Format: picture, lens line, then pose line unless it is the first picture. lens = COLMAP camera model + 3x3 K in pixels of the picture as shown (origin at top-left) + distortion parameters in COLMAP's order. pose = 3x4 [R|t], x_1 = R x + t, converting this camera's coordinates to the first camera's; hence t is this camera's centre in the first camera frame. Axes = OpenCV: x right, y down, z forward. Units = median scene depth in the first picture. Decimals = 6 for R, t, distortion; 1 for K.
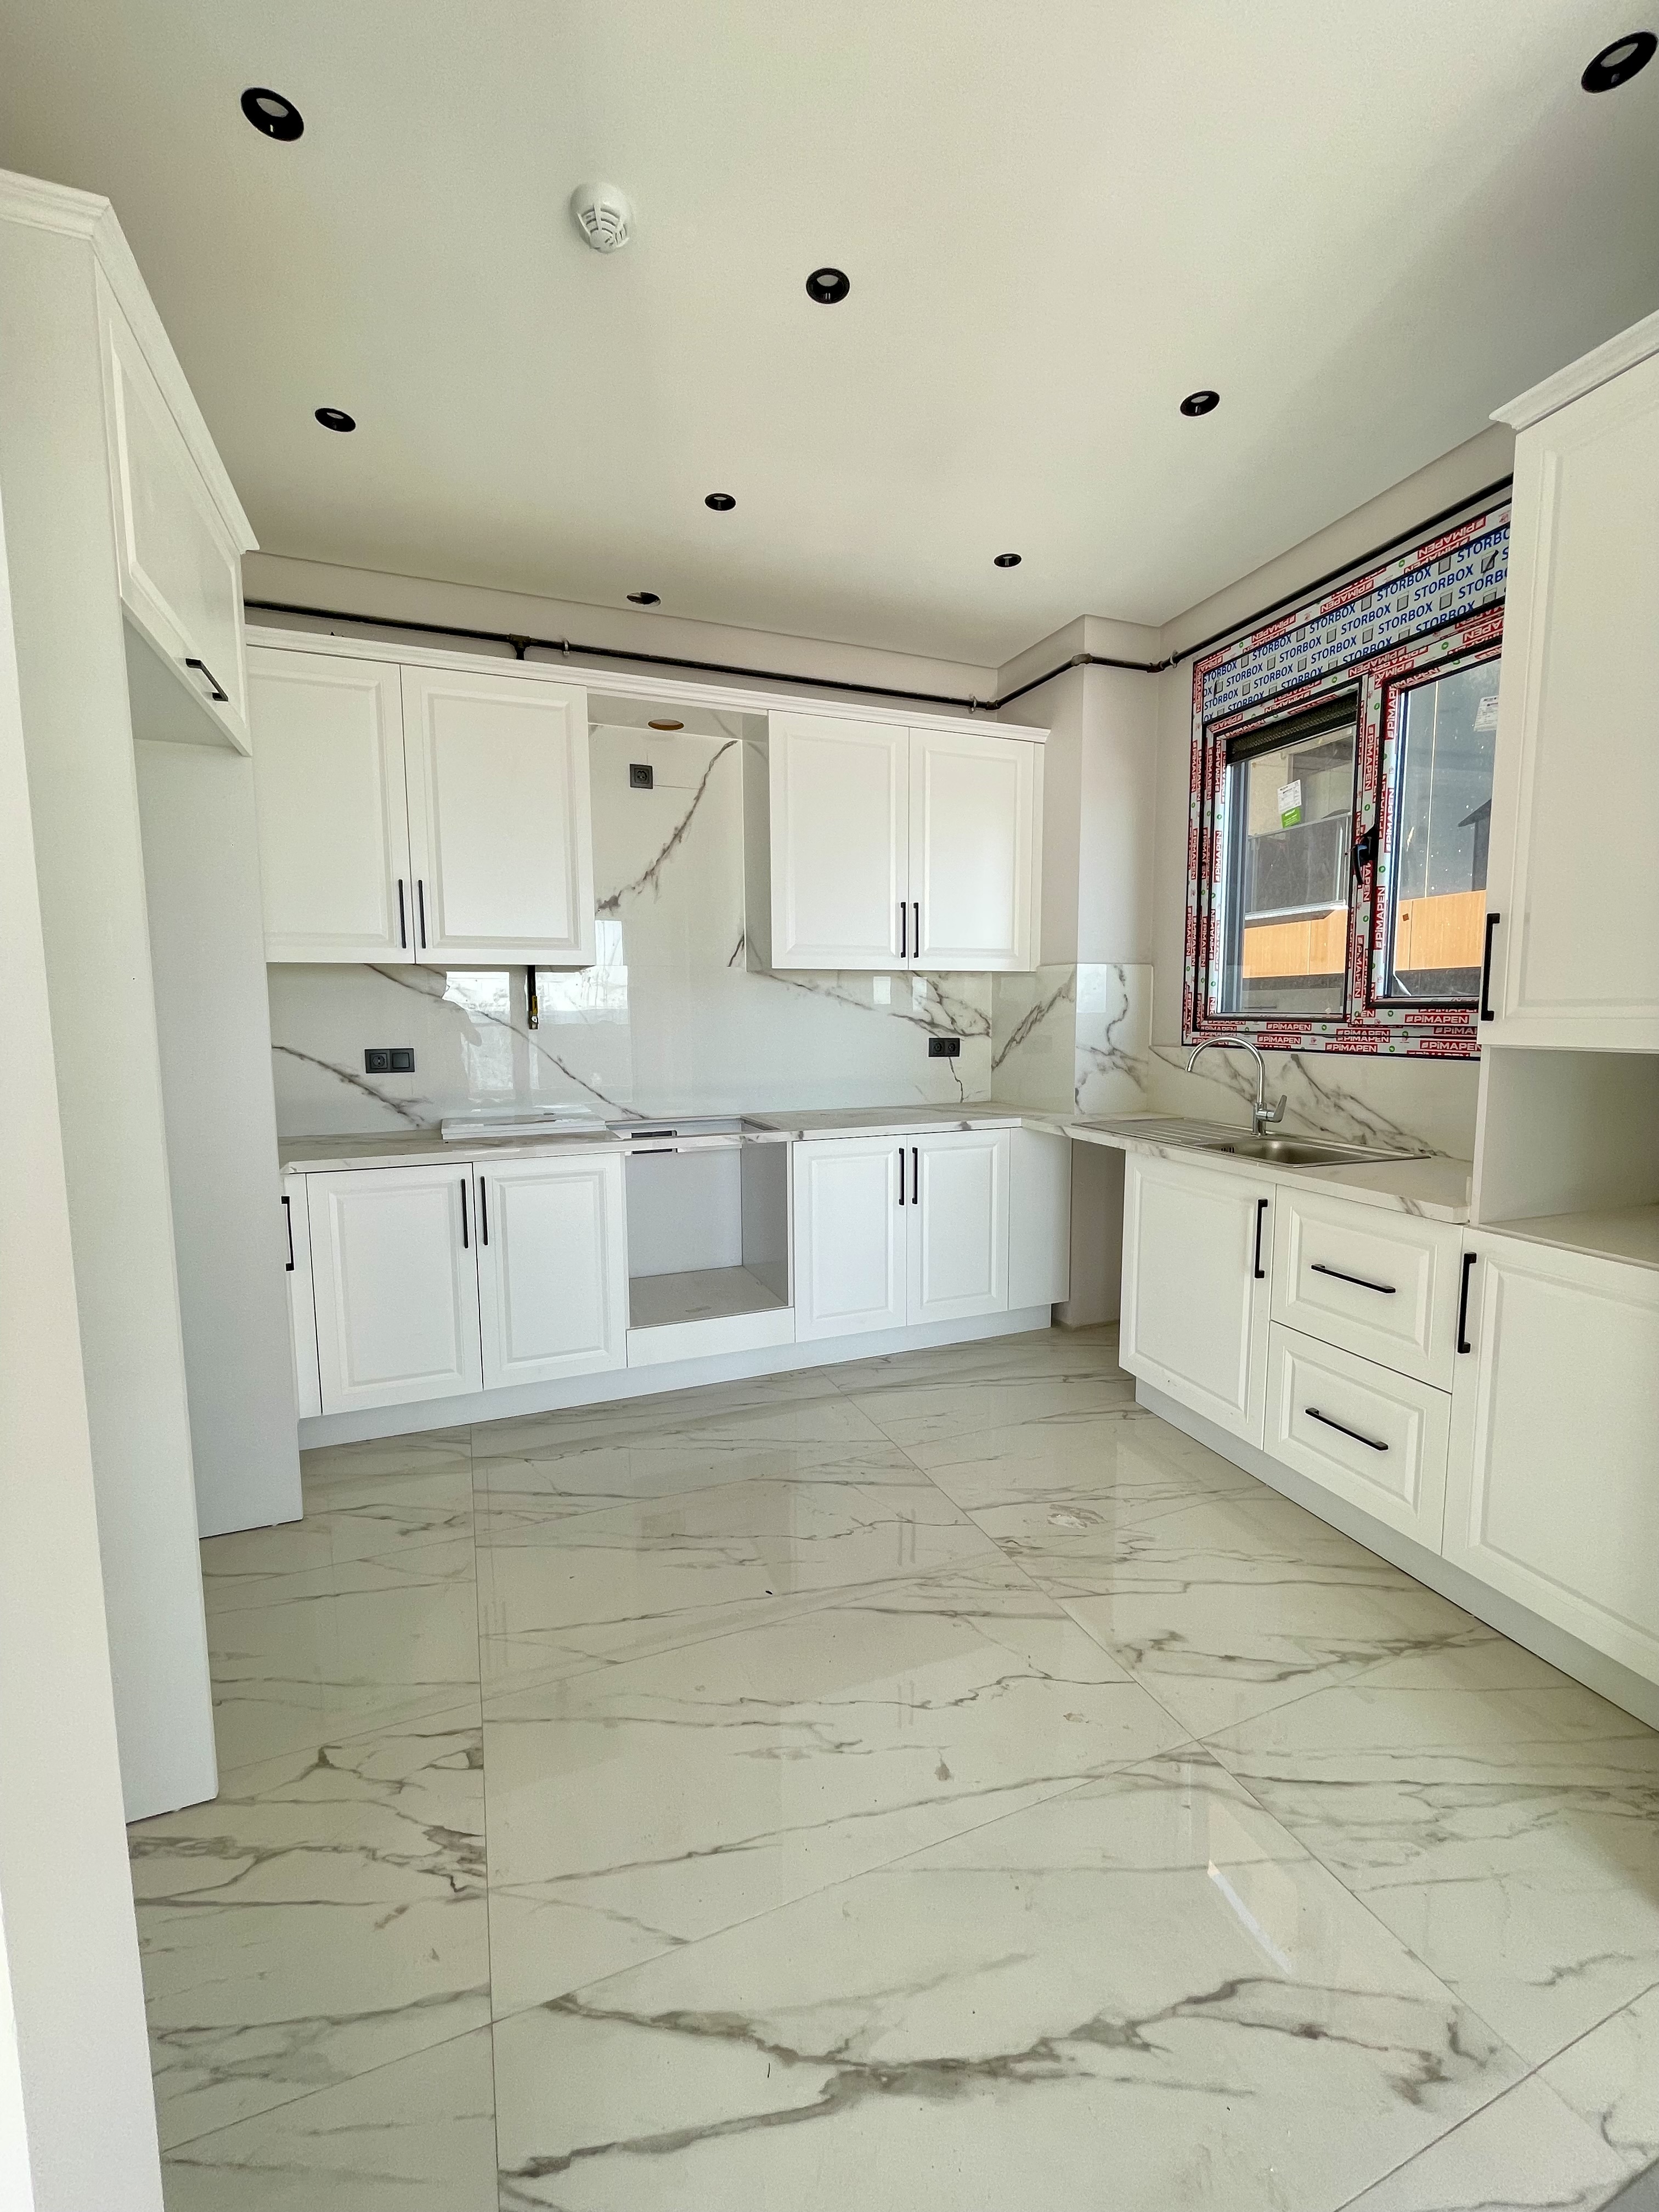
lens RADIAL K [[864.4, 0, 831.7], [0, 864.4, 1096.8], [0, 0, 1]] dist [0.000919, 0.000751]
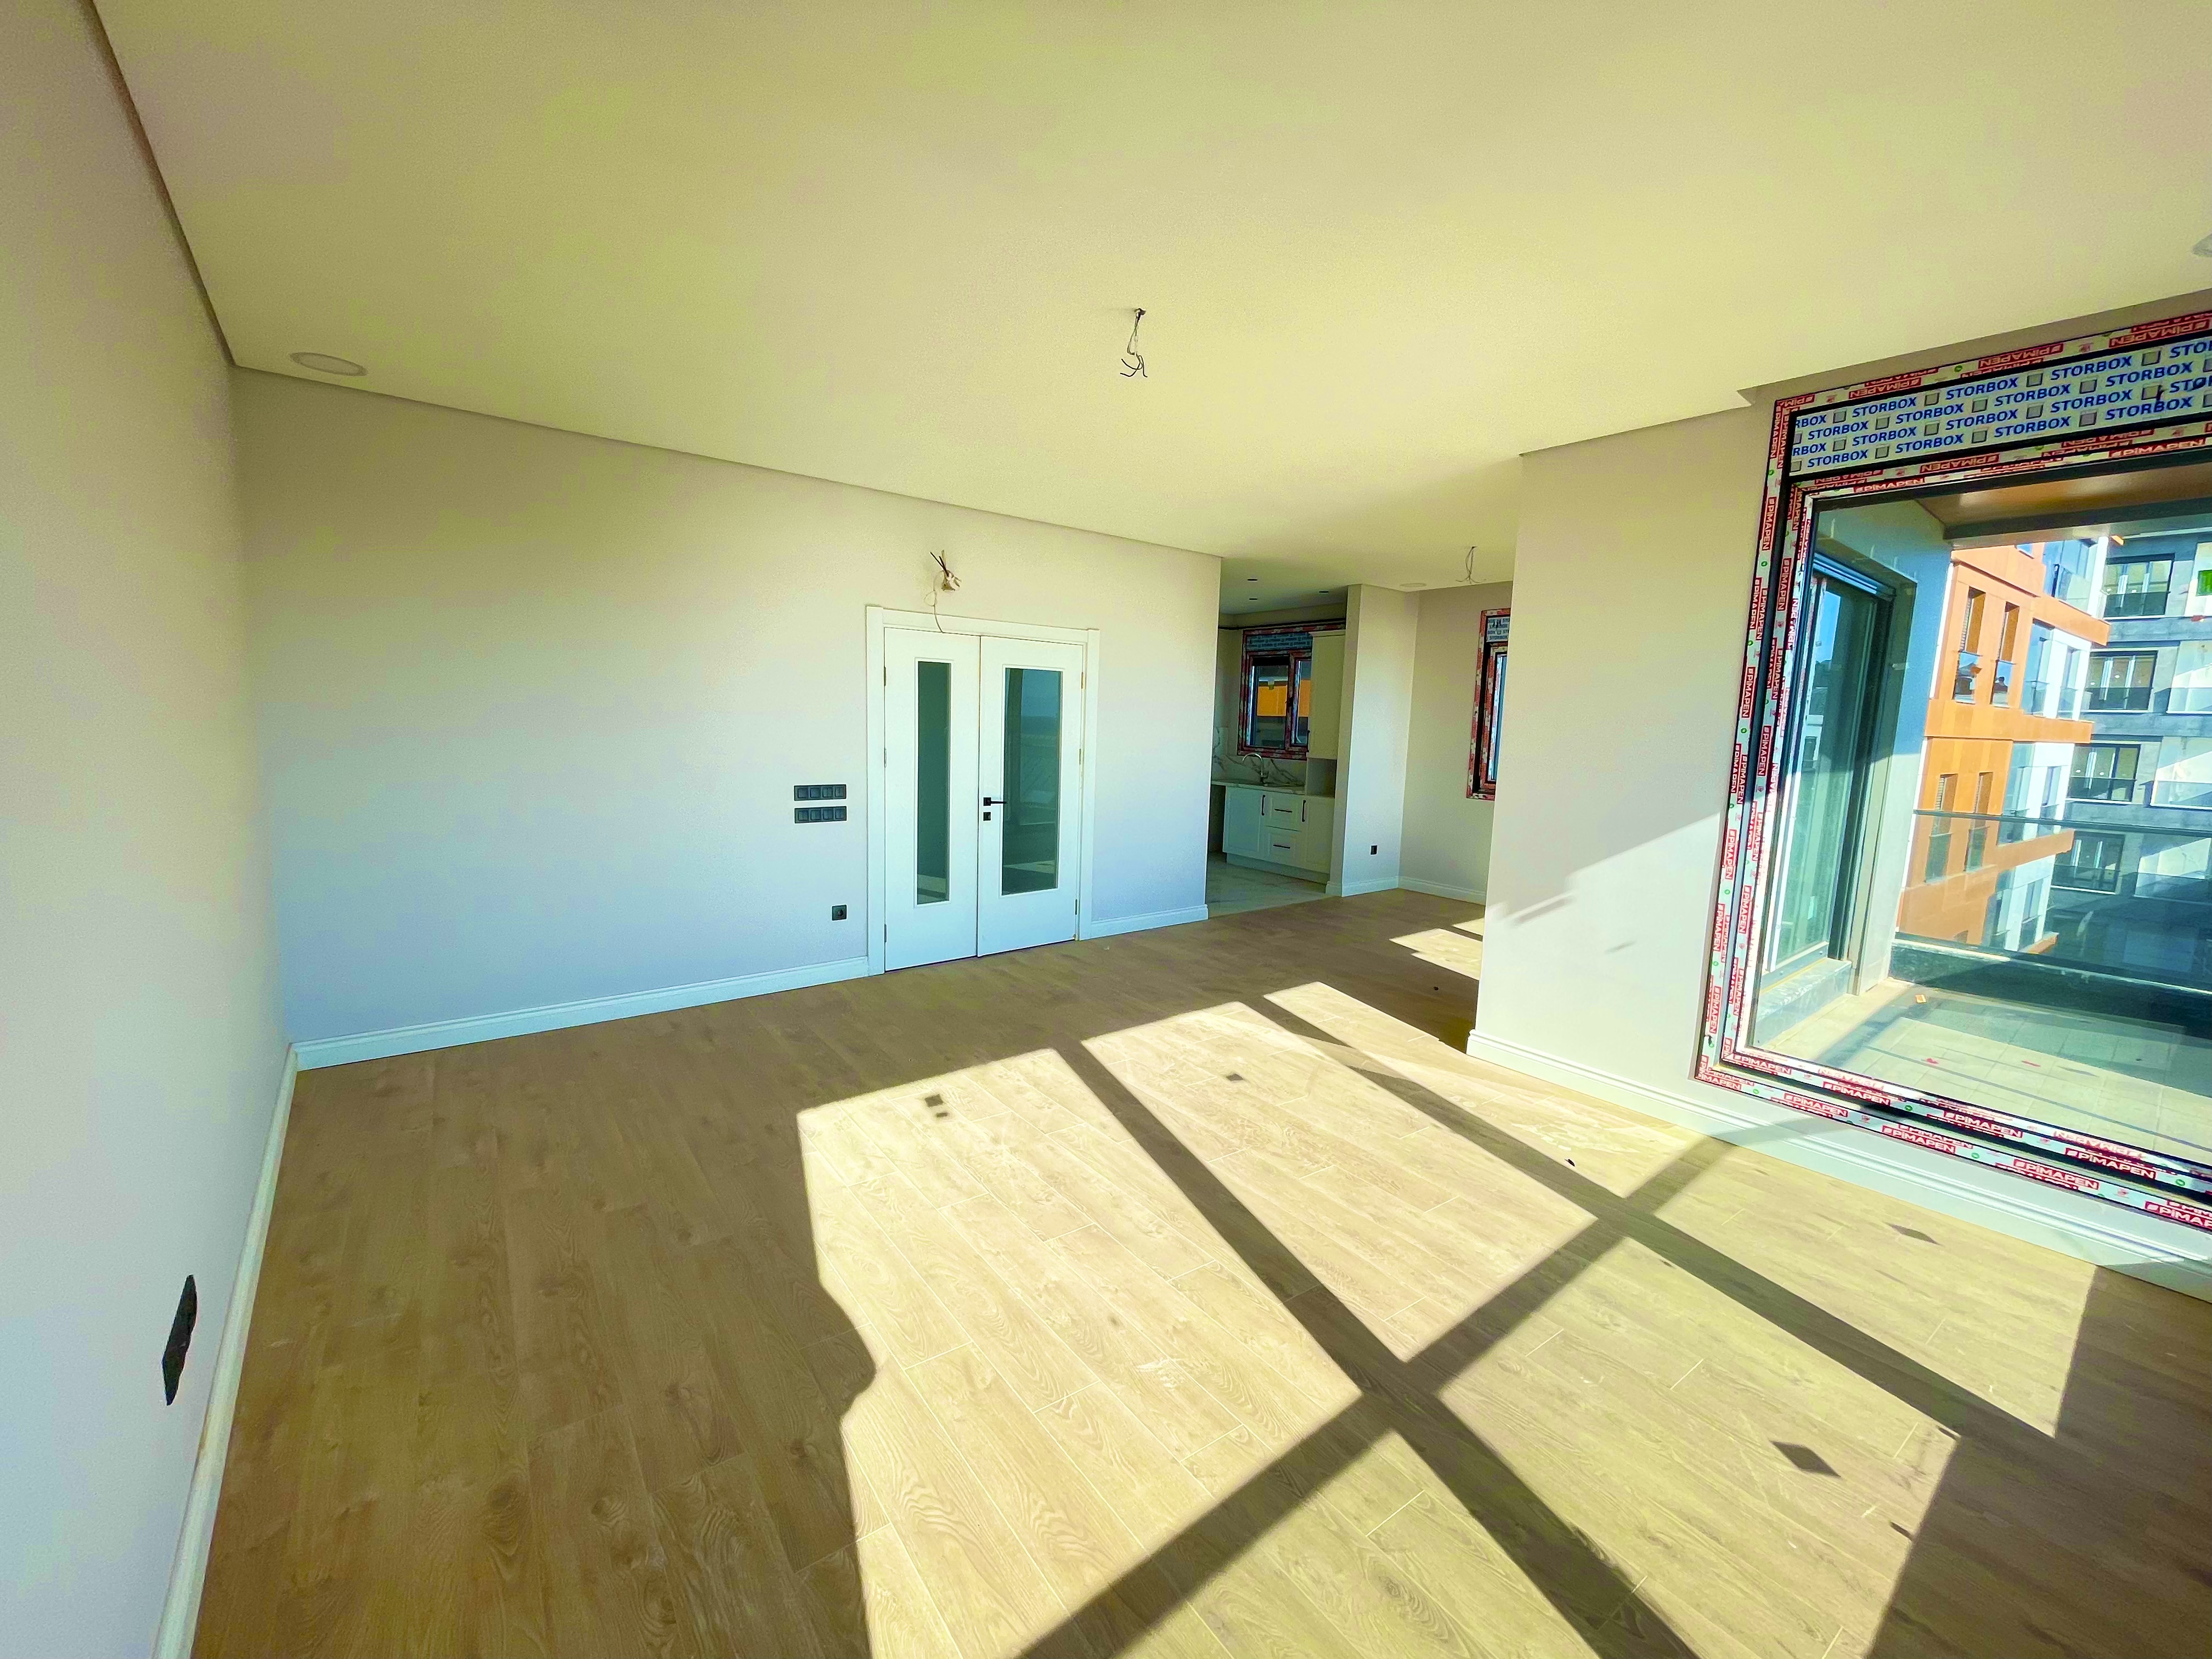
lens RADIAL K [[864.4, 0, 1106.0], [0, 864.4, 829.5], [0, 0, 1]] dist [0.000919, 0.000751]
pose [[0.949639, -0.003659, 0.313325, -1.182122], [-0.007831, 0.999342, 0.035406, 0.117122], [-0.313248, -0.036077, 0.948986, -2.091055]]
